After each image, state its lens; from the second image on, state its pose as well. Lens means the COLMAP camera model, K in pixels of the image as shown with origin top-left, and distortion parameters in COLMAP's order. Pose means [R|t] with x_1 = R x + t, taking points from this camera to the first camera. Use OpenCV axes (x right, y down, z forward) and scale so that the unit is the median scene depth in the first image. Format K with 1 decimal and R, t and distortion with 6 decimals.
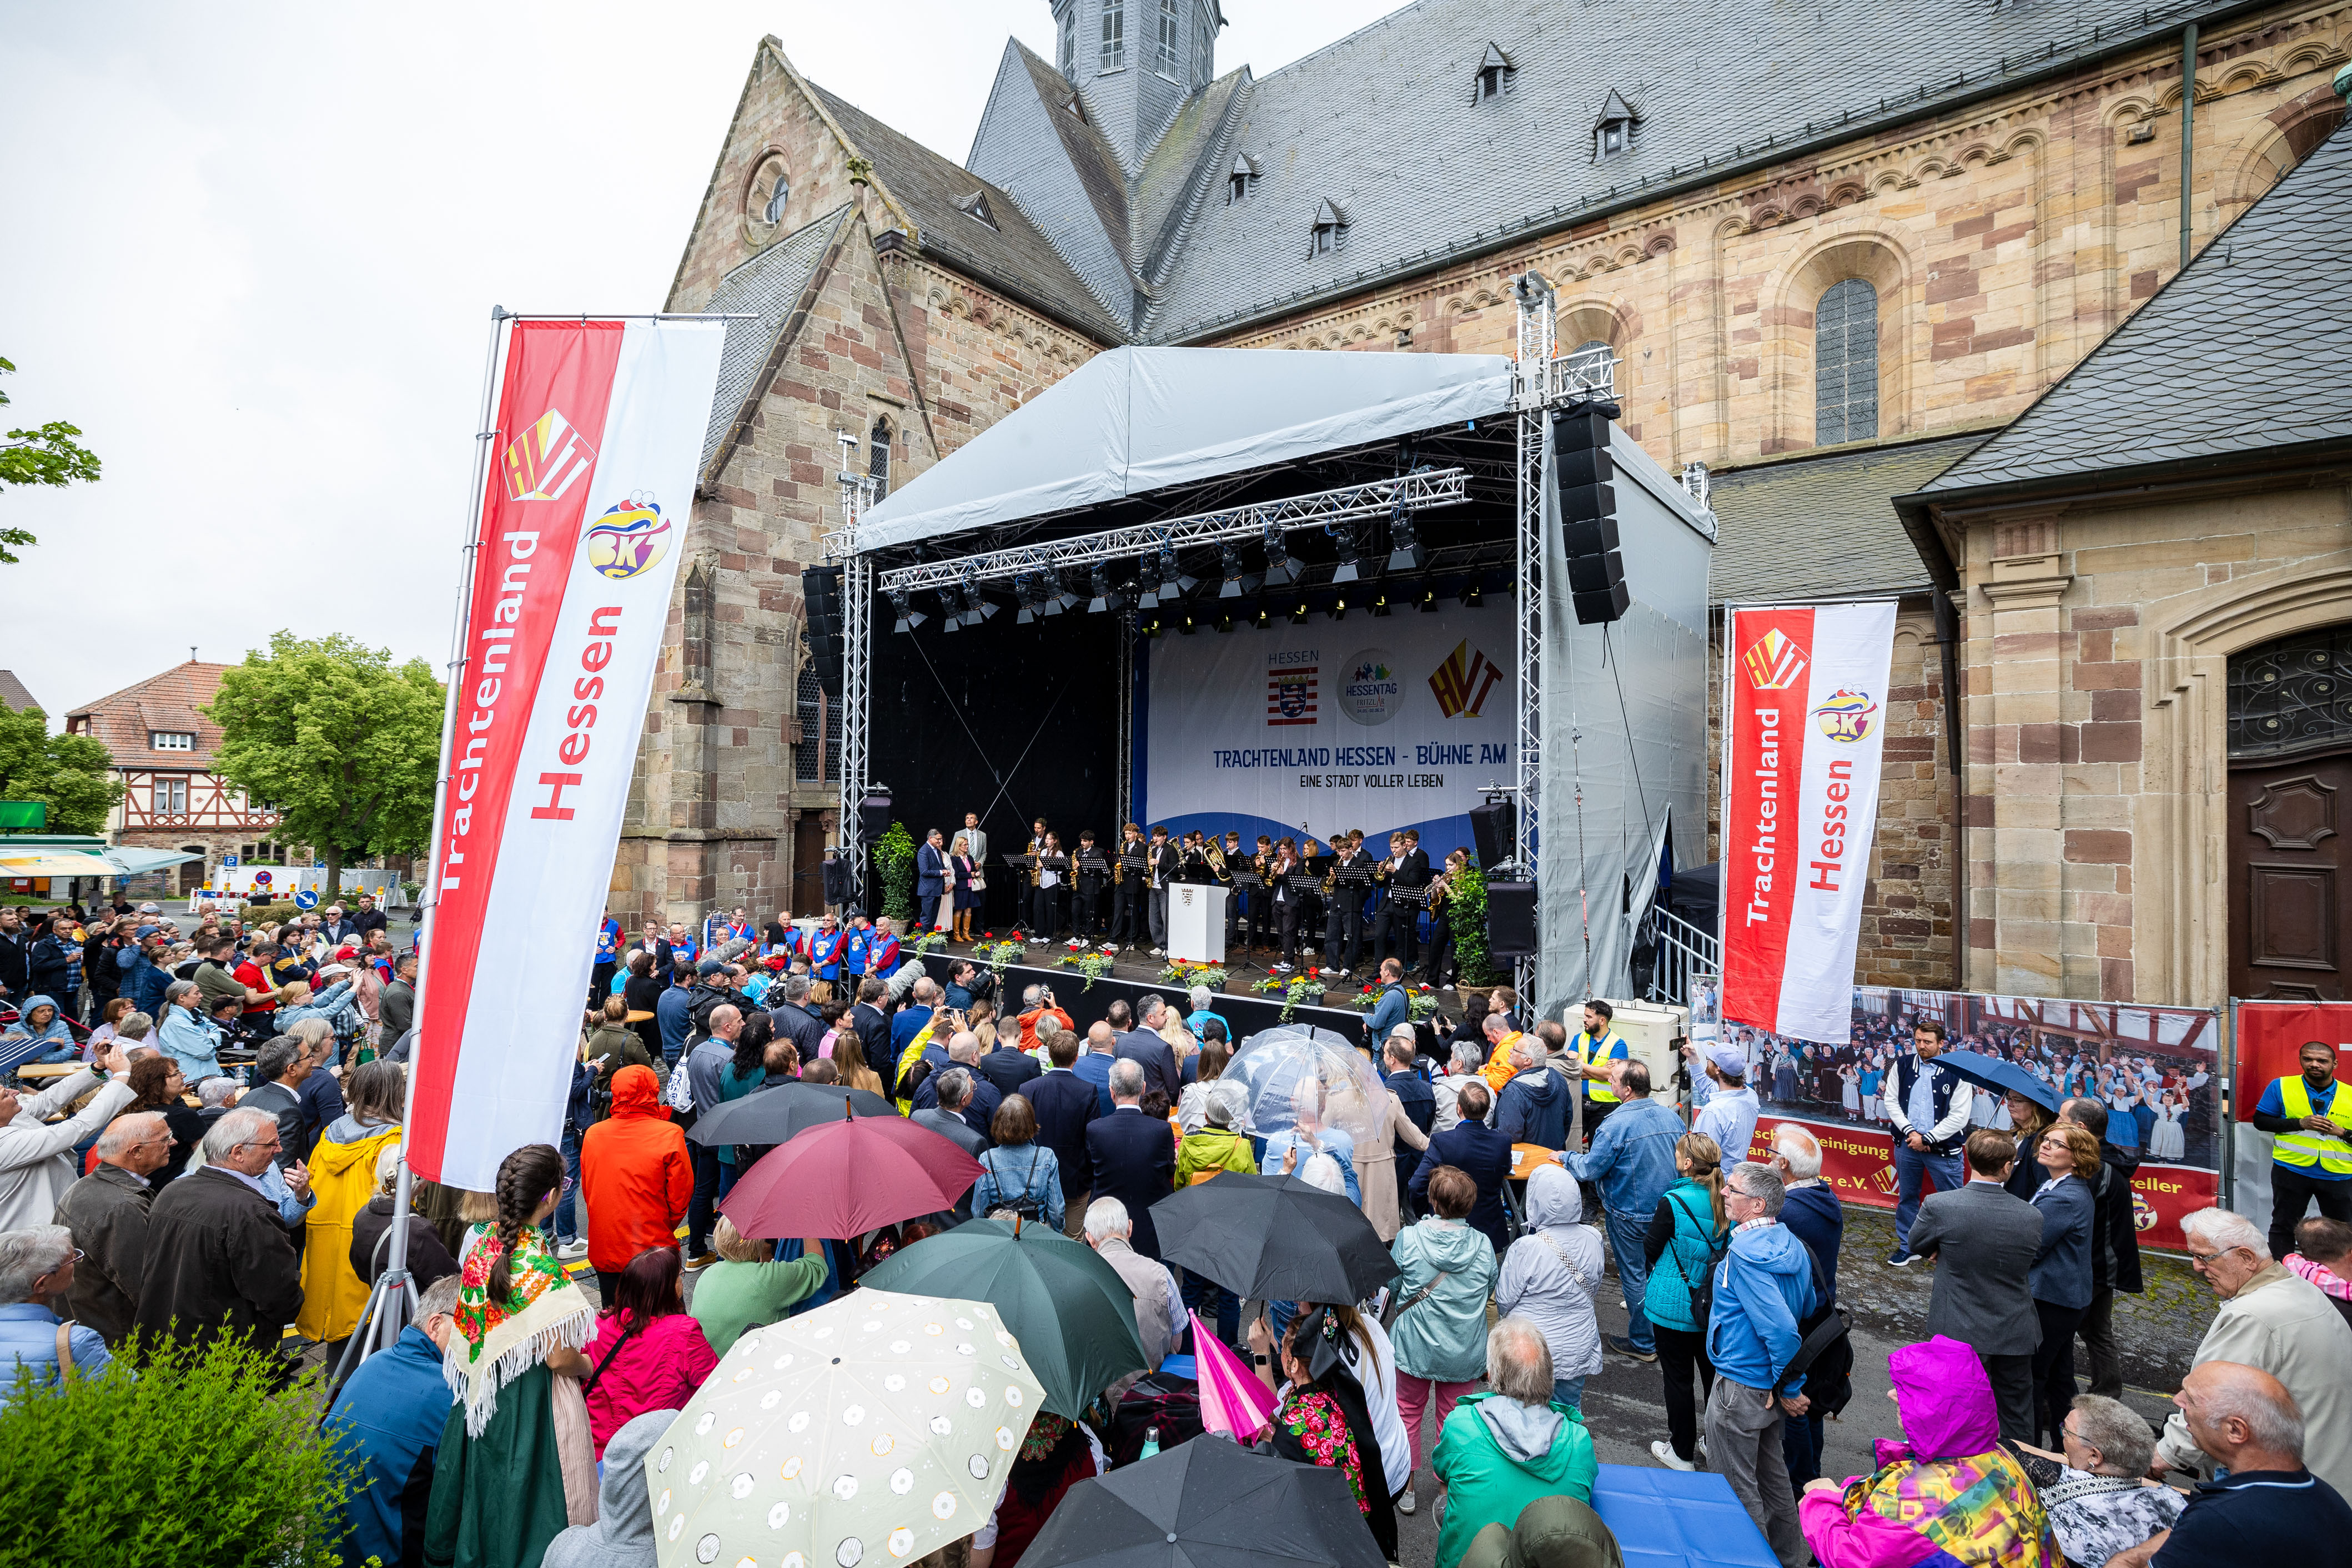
lens RADIAL K [[1117.8, 0, 1176.0], [0, 1117.8, 784.0], [0, 0, 1]] dist [-0.052632, 0.026021]
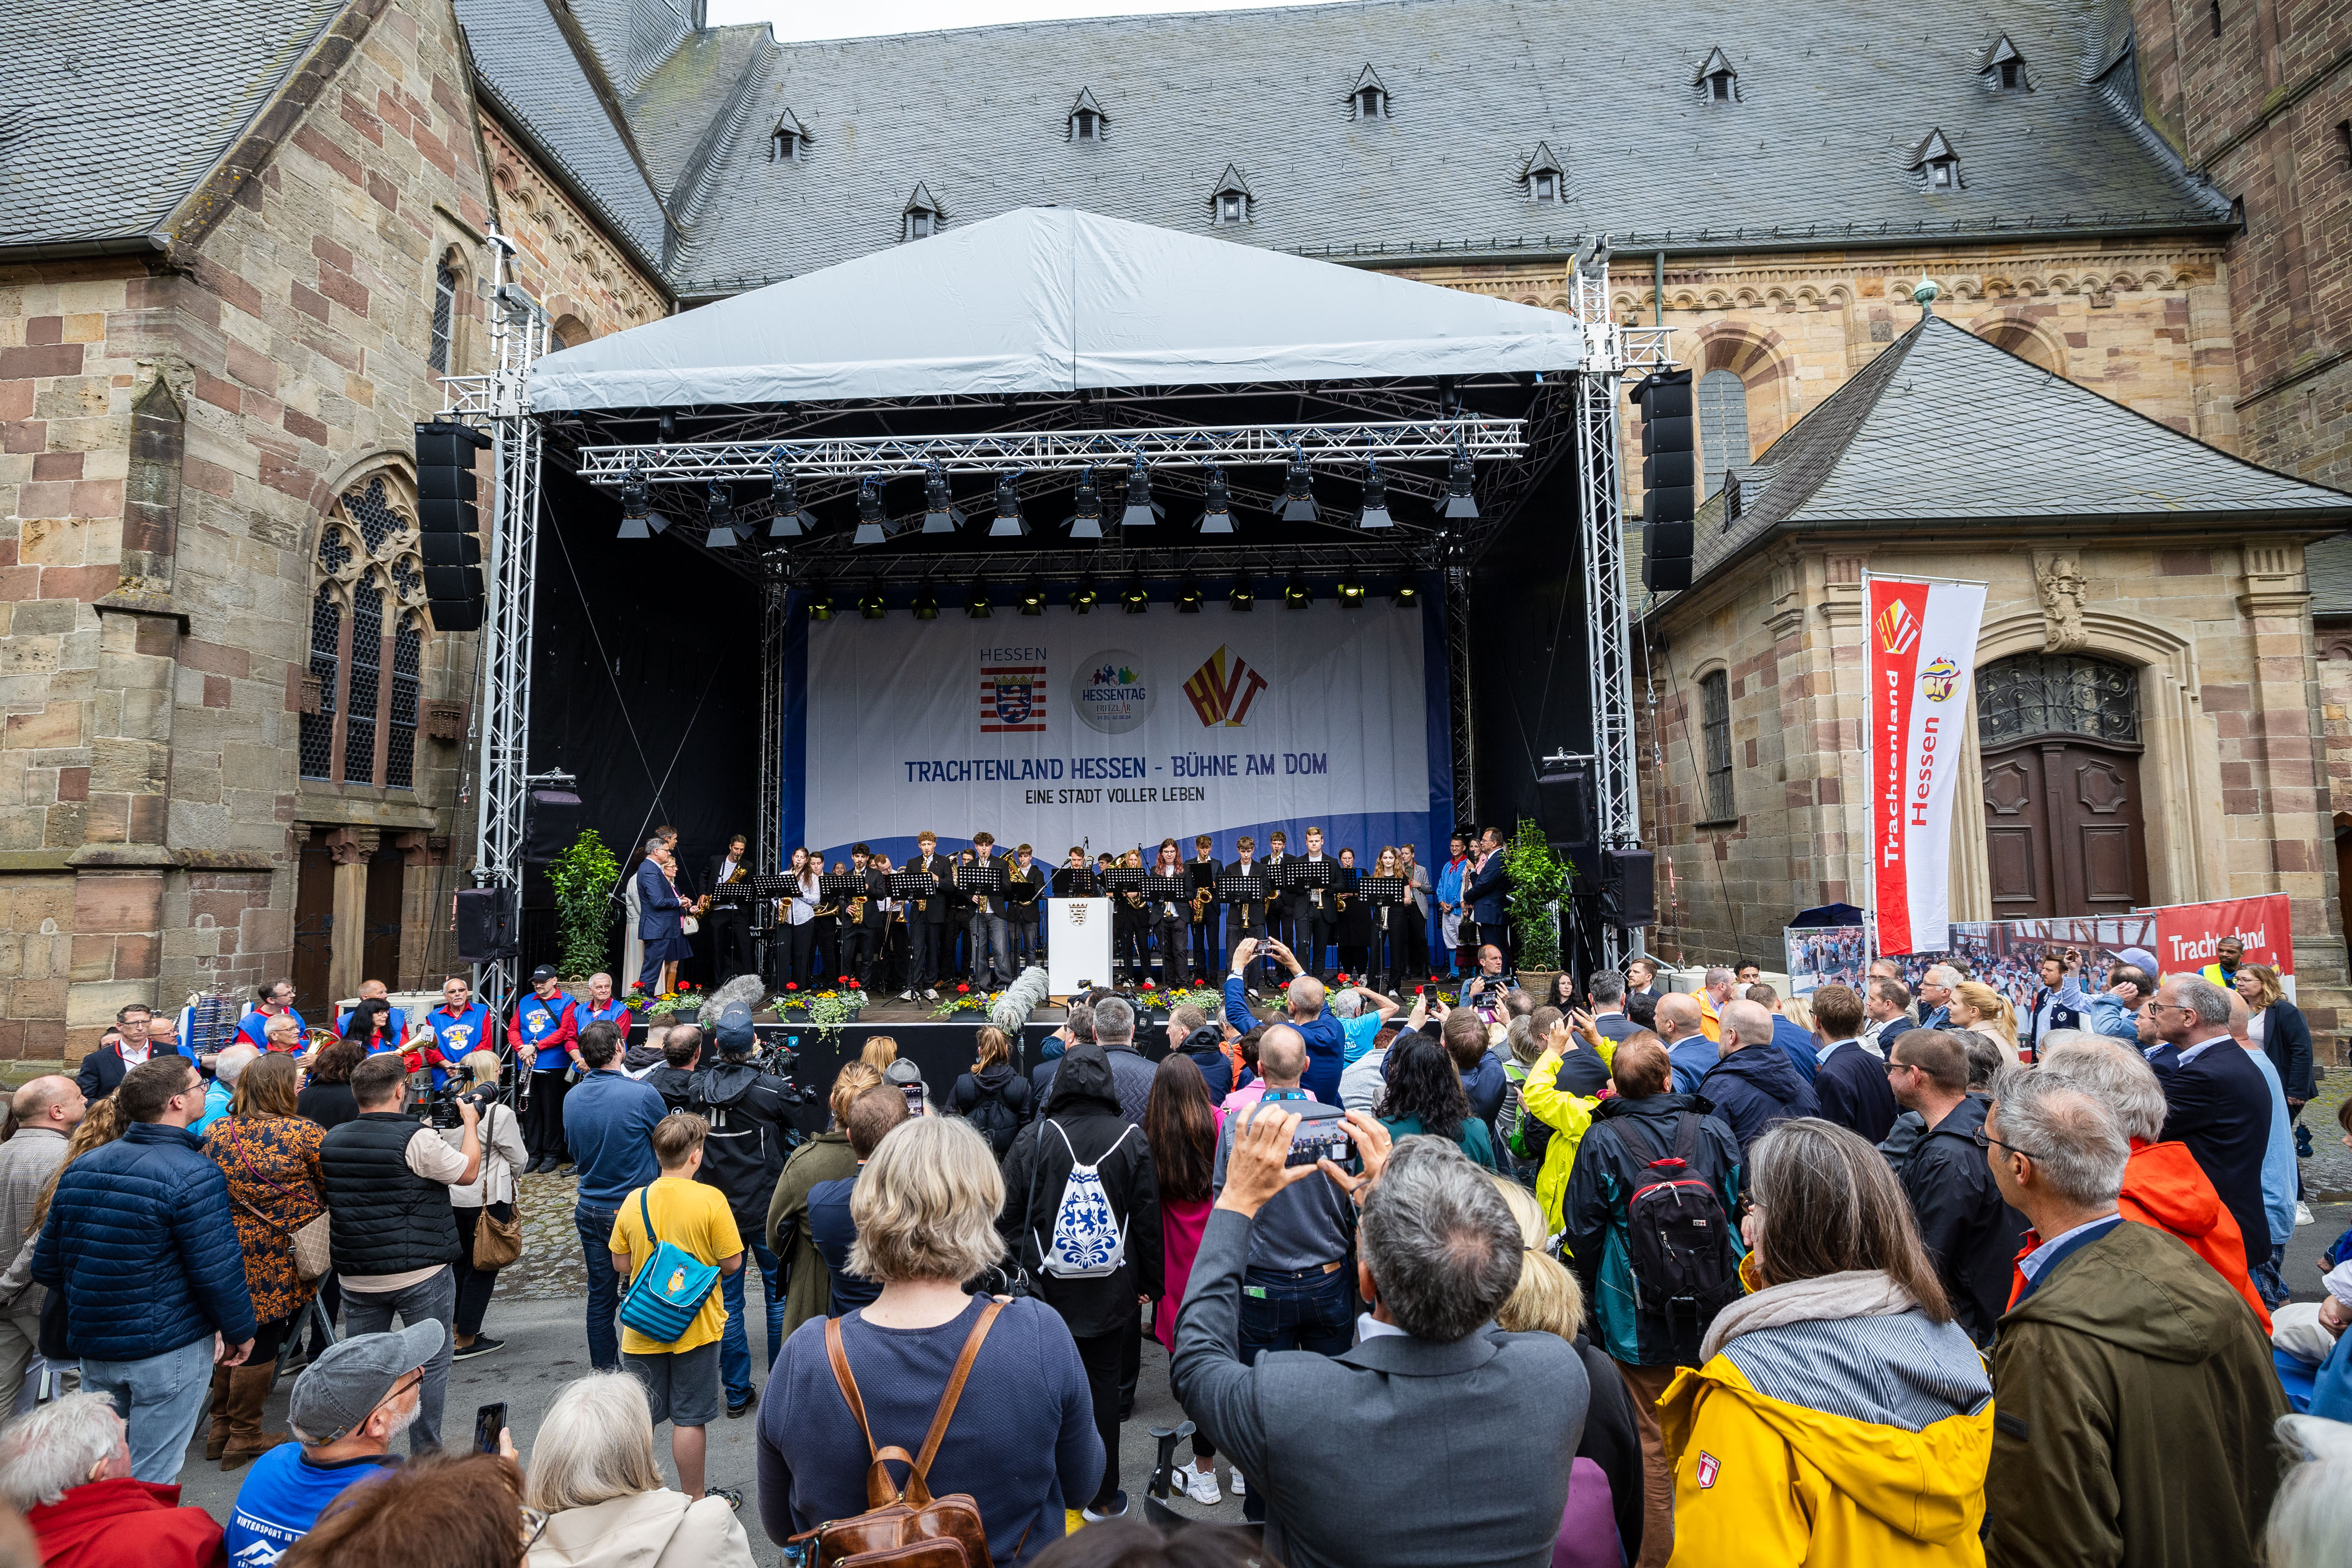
lens RADIAL K [[1111.5, 0, 1176.0], [0, 1111.5, 784.0], [0, 0, 1]] dist [-0.048662, 0.021751]
pose [[0.813939, 0.028141, 0.580268, -0.311536], [0.014413, 0.997541, -0.068594, 0.051251], [-0.580771, 0.064195, 0.811532, 0.254409]]
